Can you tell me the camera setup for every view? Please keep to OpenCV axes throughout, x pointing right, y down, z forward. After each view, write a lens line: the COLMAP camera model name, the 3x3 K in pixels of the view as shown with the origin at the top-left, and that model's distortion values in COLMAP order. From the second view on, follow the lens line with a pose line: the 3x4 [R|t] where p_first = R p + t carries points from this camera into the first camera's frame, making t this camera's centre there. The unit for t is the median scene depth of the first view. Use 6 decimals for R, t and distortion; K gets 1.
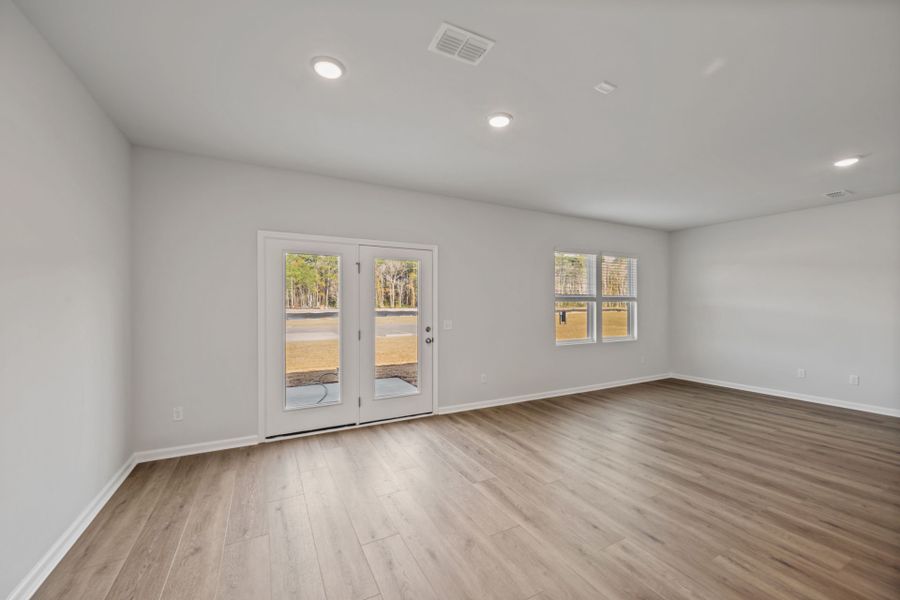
lens RADIAL K [[353.0, 0, 452.3], [0, 353.0, 302.2], [0, 0, 1]] dist [-0.000044, -0.000052]
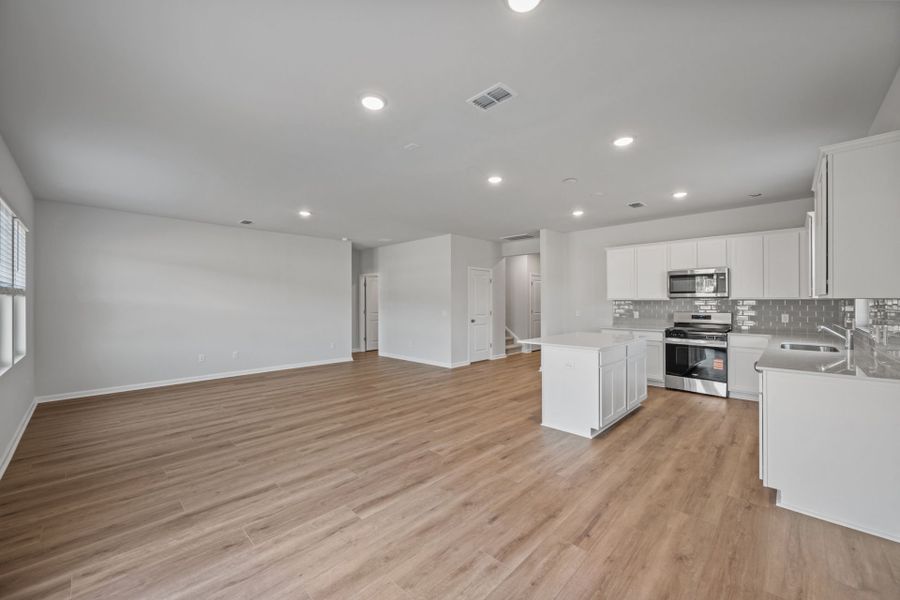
lens RADIAL K [[353.0, 0, 452.3], [0, 353.0, 302.2], [0, 0, 1]] dist [-0.000044, -0.000052]
pose [[-0.307788, -0.000627, 0.951455, -0.615410], [-0.007458, 0.999971, -0.001754, 0.009192], [-0.951426, -0.007635, -0.307784, 0.828479]]
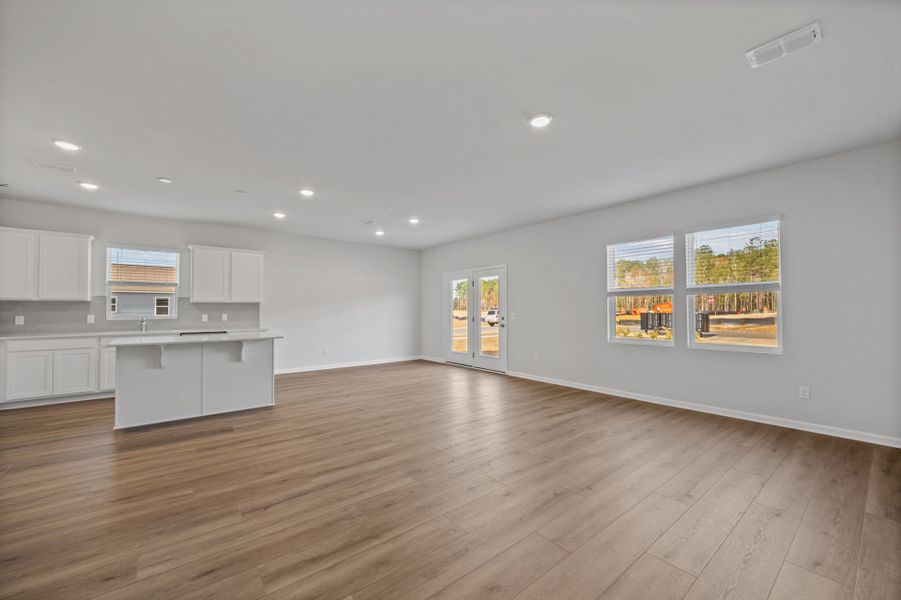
lens RADIAL K [[360.8, 0, 458.0], [0, 360.8, 313.9], [0, 0, 1]] dist [-0.000041, -0.000111]
pose [[0.205138, 0.013661, -0.978638, 1.844084], [0.011996, 0.999792, 0.016471, 0.035178], [0.978659, -0.015119, 0.204932, 0.615888]]
